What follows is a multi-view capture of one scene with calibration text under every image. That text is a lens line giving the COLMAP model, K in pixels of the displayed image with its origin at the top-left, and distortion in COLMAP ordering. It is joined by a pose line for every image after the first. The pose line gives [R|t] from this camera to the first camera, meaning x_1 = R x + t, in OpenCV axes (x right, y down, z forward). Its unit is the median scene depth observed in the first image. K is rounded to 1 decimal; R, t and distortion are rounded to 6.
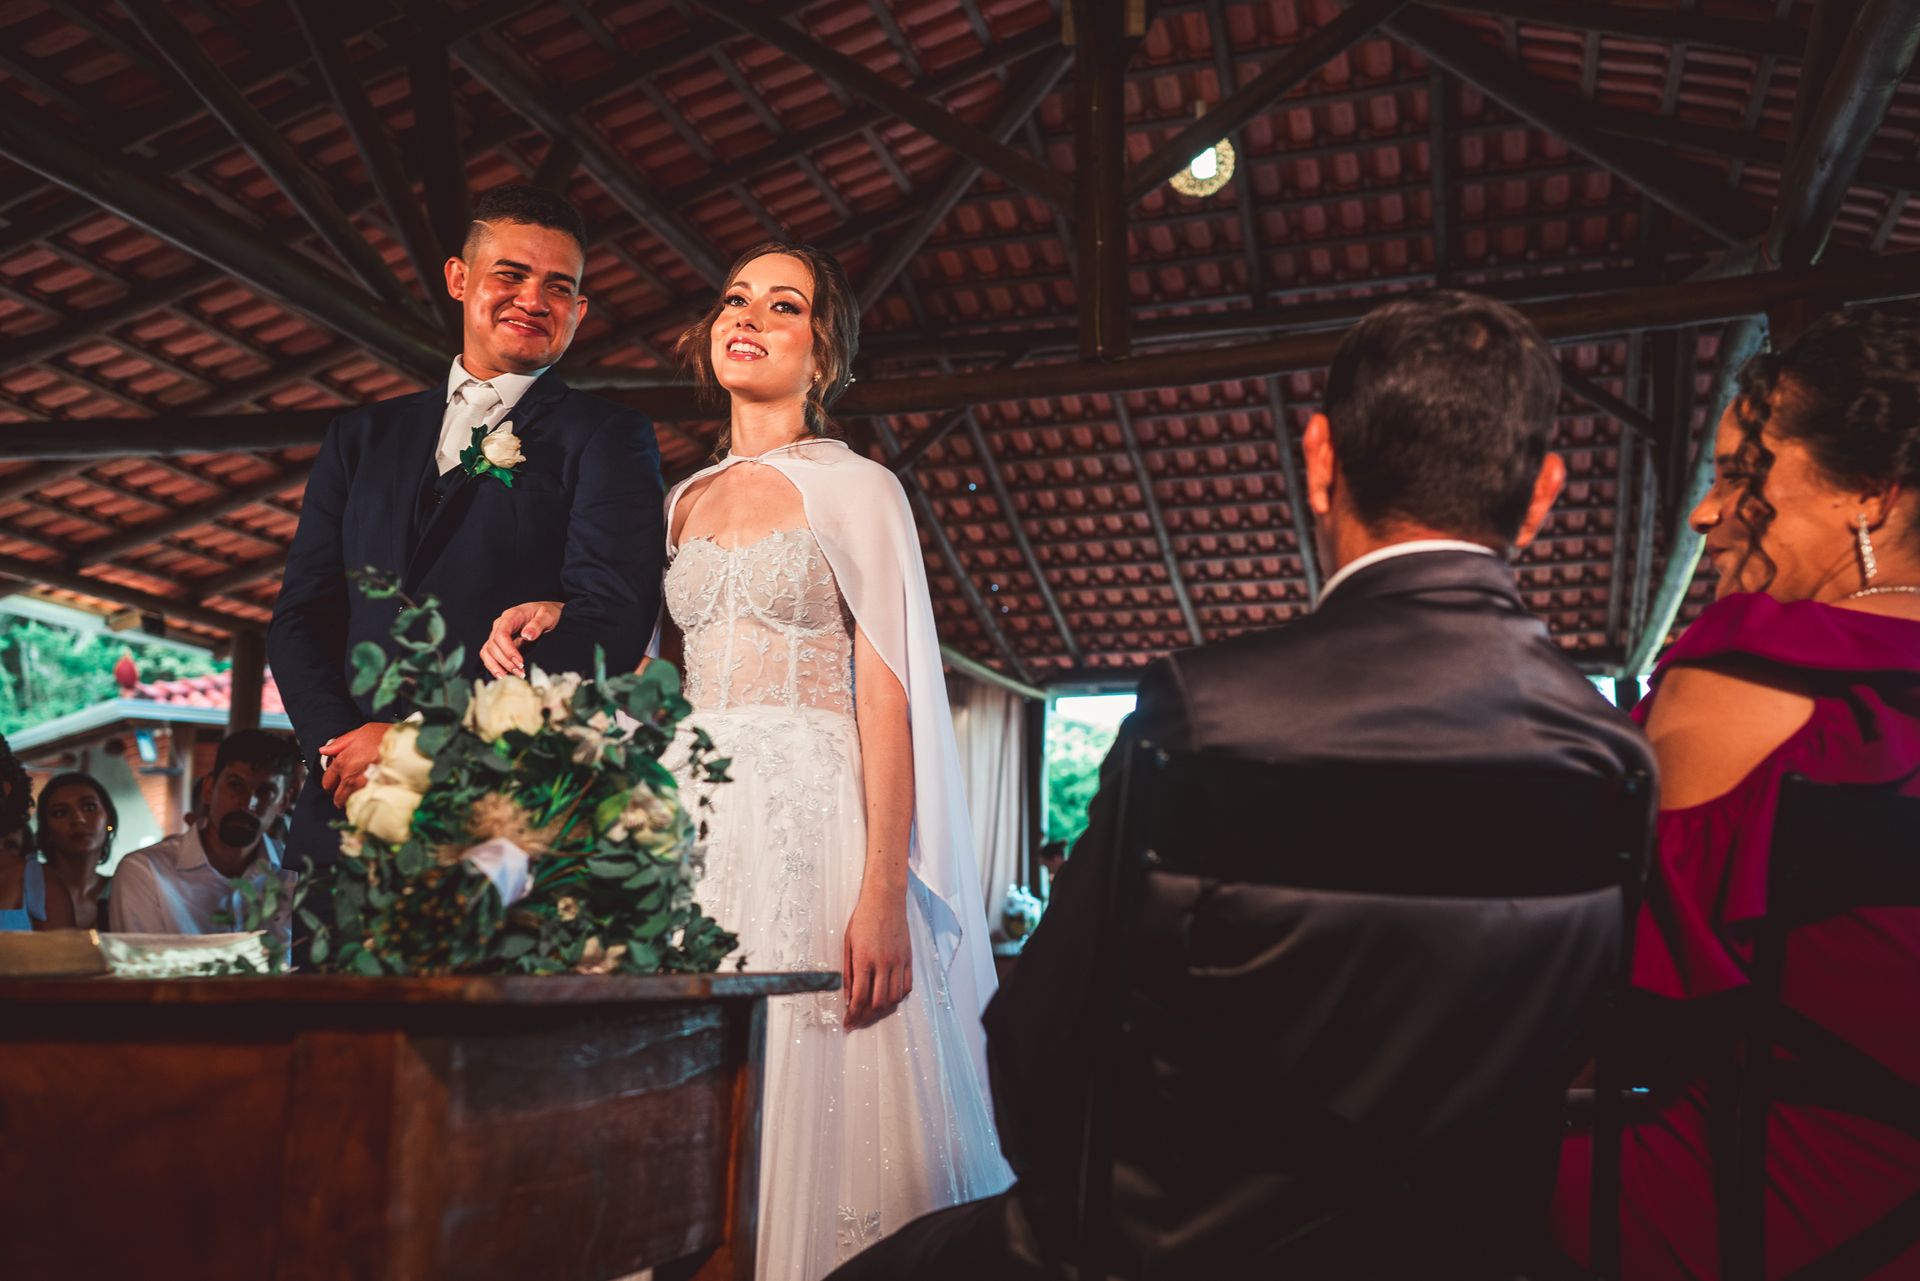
lens RADIAL K [[1781.6, 0, 960.0], [0, 1781.6, 640.5], [0, 0, 1]] dist [0.082047, -0.001927]
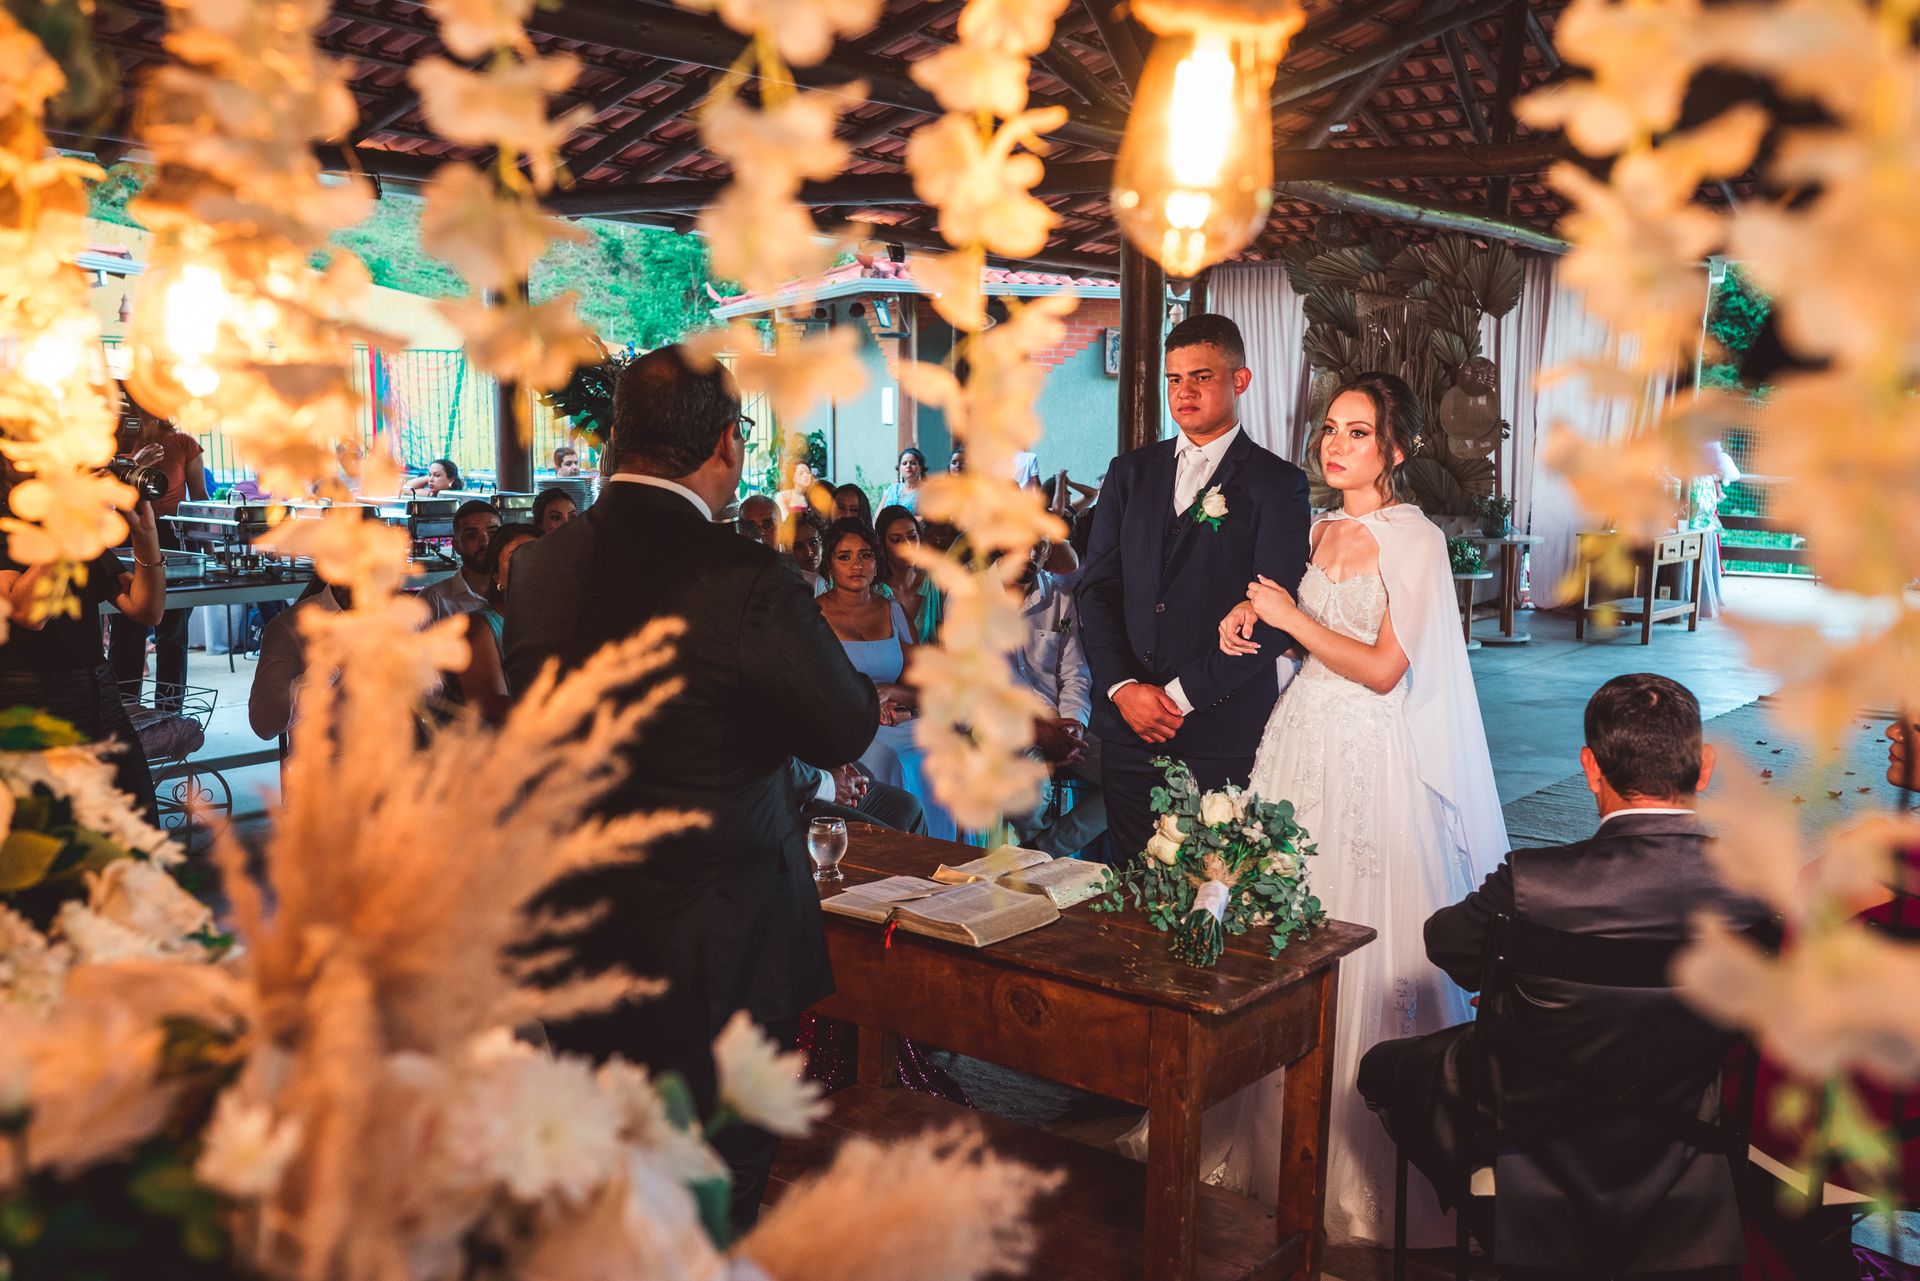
lens RADIAL K [[1781.6, 0, 960.0], [0, 1781.6, 640.5], [0, 0, 1]] dist [0.082047, -0.001927]
pose [[0.932779, 0.040870, -0.358125, 0.230635], [0.060073, 0.962029, 0.266255, -0.772535], [0.355408, -0.269871, 0.894905, -1.021289]]
